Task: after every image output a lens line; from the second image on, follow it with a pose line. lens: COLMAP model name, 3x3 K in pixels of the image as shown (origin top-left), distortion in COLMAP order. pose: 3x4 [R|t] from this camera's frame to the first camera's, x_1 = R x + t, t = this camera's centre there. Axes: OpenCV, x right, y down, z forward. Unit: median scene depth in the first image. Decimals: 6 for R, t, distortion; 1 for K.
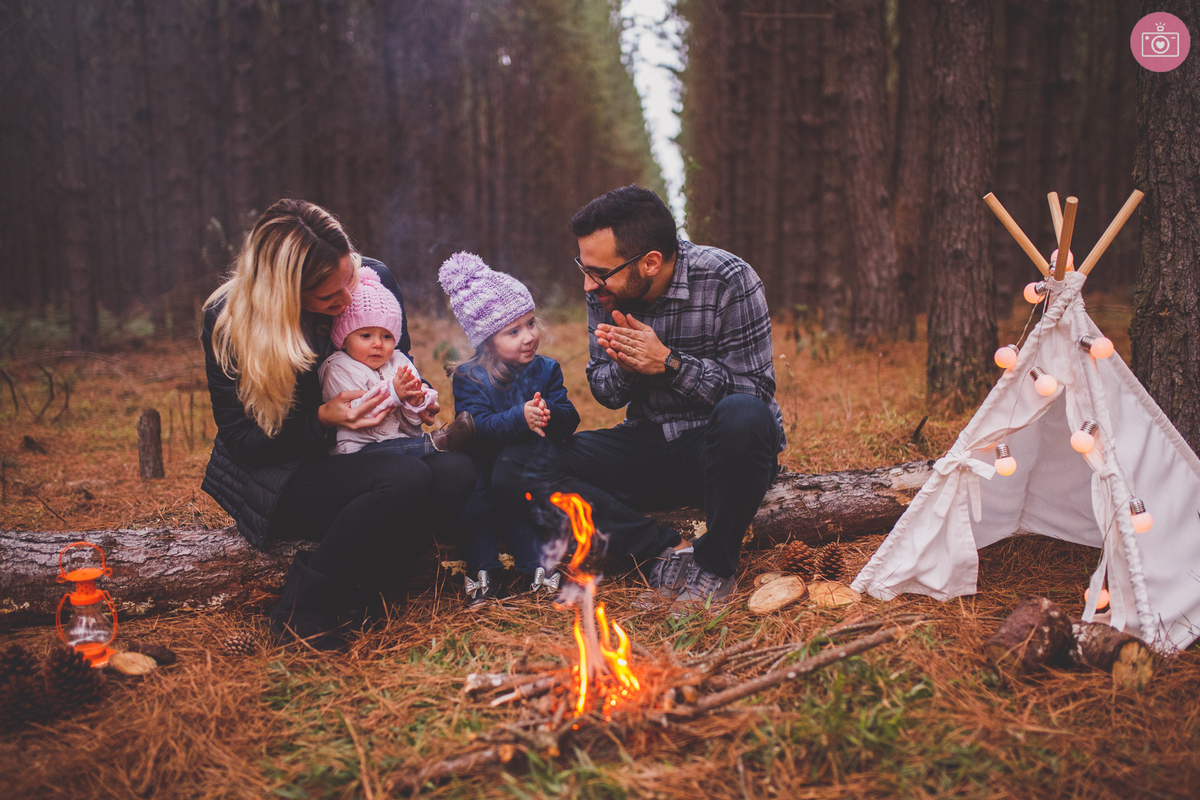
lens RADIAL K [[1153.9, 0, 599.8], [0, 1153.9, 386.0], [0, 0, 1]] dist [-0.053654, 0.075324]
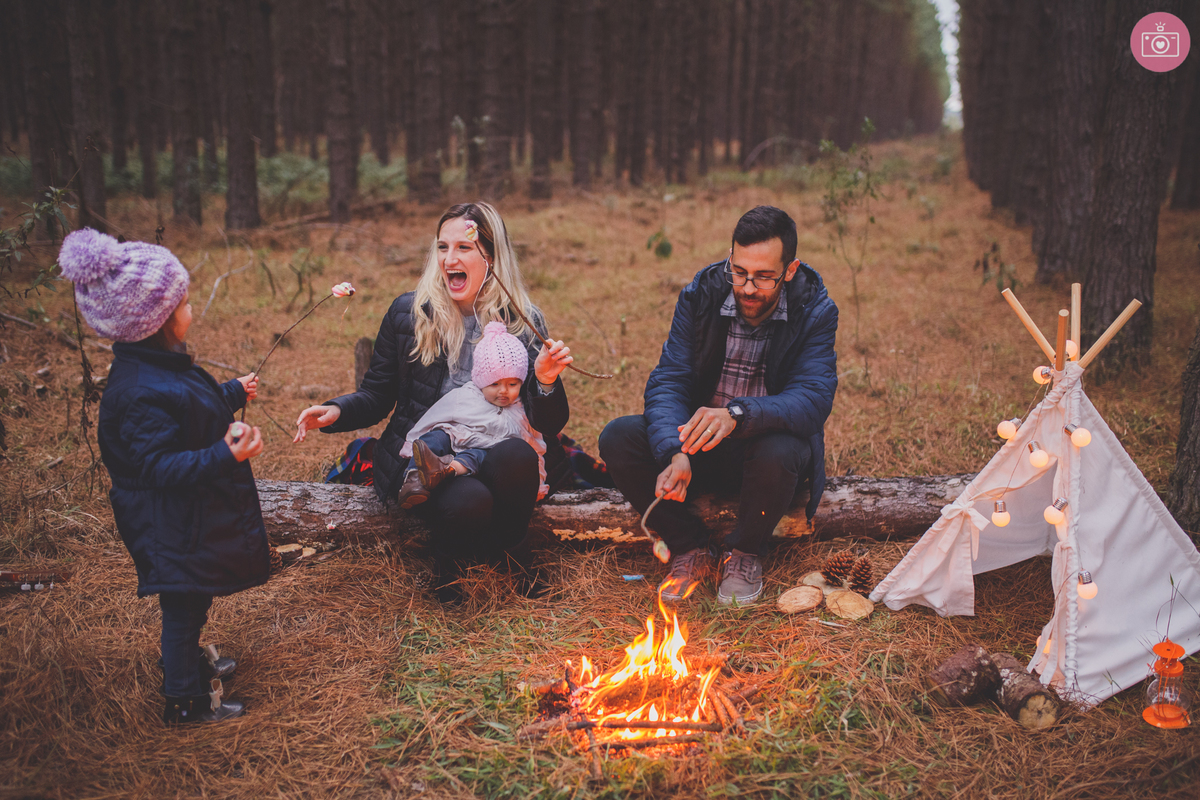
lens RADIAL K [[1156.4, 0, 600.5], [0, 1156.4, 391.9], [0, 0, 1]] dist [-0.079289, 0.132116]
pose [[0.975412, 0.081418, -0.204798, 0.169402], [-0.051647, 0.987828, 0.146729, -0.195898], [0.214251, -0.132544, 0.967744, -0.201252]]
